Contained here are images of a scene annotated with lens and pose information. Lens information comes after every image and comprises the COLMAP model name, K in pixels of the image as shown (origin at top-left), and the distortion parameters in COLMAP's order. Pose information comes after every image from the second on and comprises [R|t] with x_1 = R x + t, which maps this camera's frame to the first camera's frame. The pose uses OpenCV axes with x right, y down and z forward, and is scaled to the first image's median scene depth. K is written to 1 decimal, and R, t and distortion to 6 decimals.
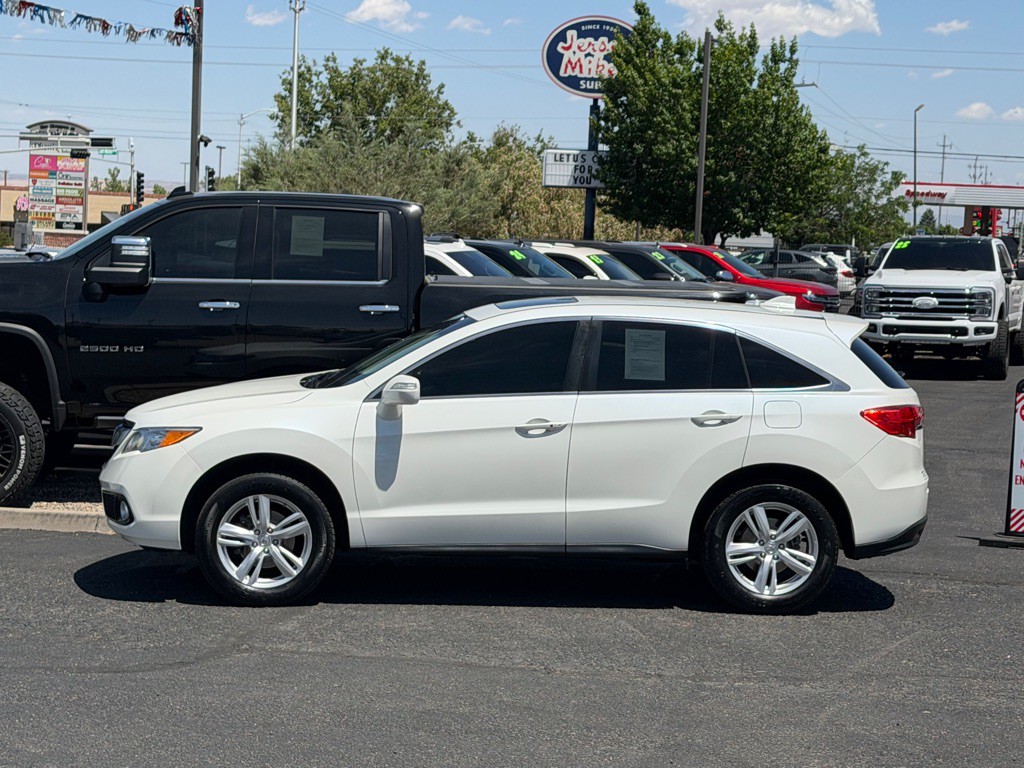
lens RADIAL K [[2386.7, 0, 512.0], [0, 2386.7, 384.0], [0, 0, 1]] dist [0.151635, 0.421632]
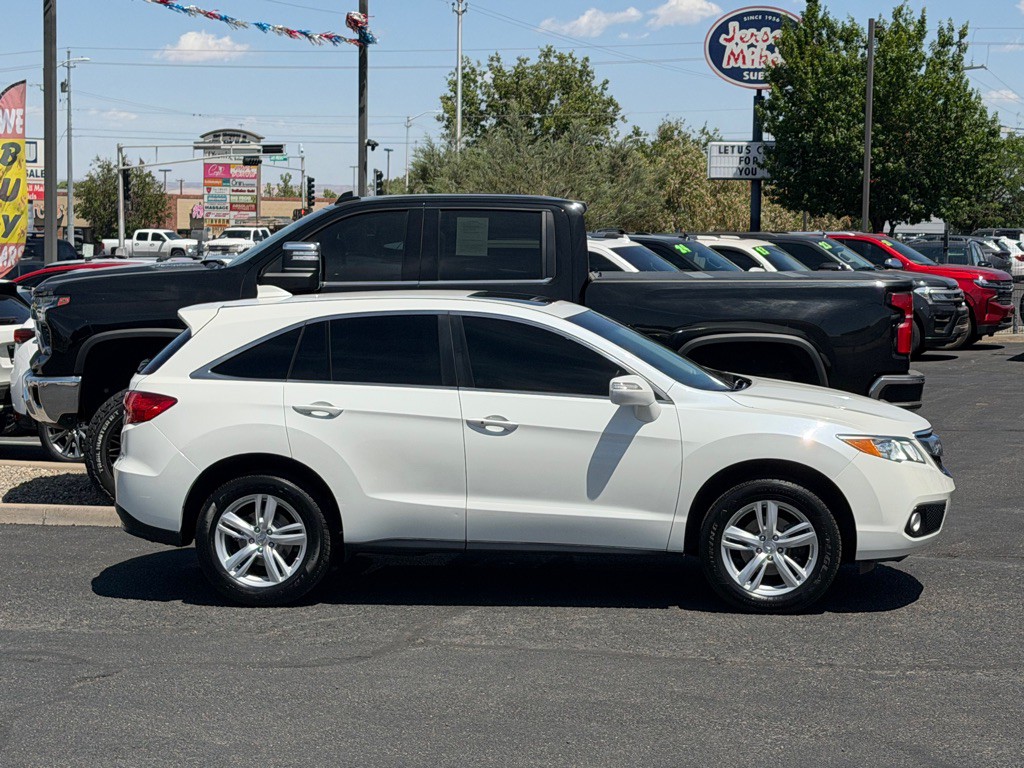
lens RADIAL K [[2380.4, 0, 499.9], [0, 2380.4, 386.8], [0, 0, 1]] dist [0.139999, 0.869754]
pose [[0.996806, -0.022508, -0.076624, 0.000711], [0.022749, 0.999739, 0.002279, -0.000057], [0.076552, -0.004015, 0.997057, -0.002690]]
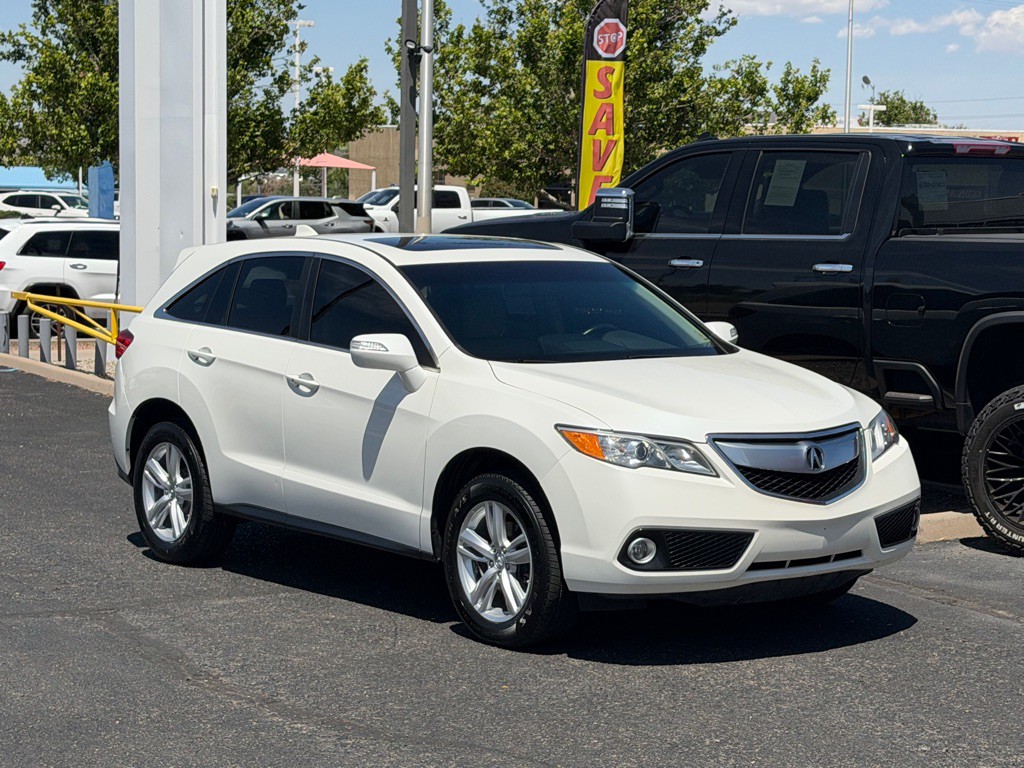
lens RADIAL K [[2386.7, 0, 512.0], [0, 2386.7, 384.0], [0, 0, 1]] dist [0.151635, 0.421632]
pose [[0.645969, 0.041363, -0.762242, 0.168619], [-0.046315, 0.998815, 0.014951, 0.000348], [0.761957, 0.025645, 0.647119, 0.127558]]
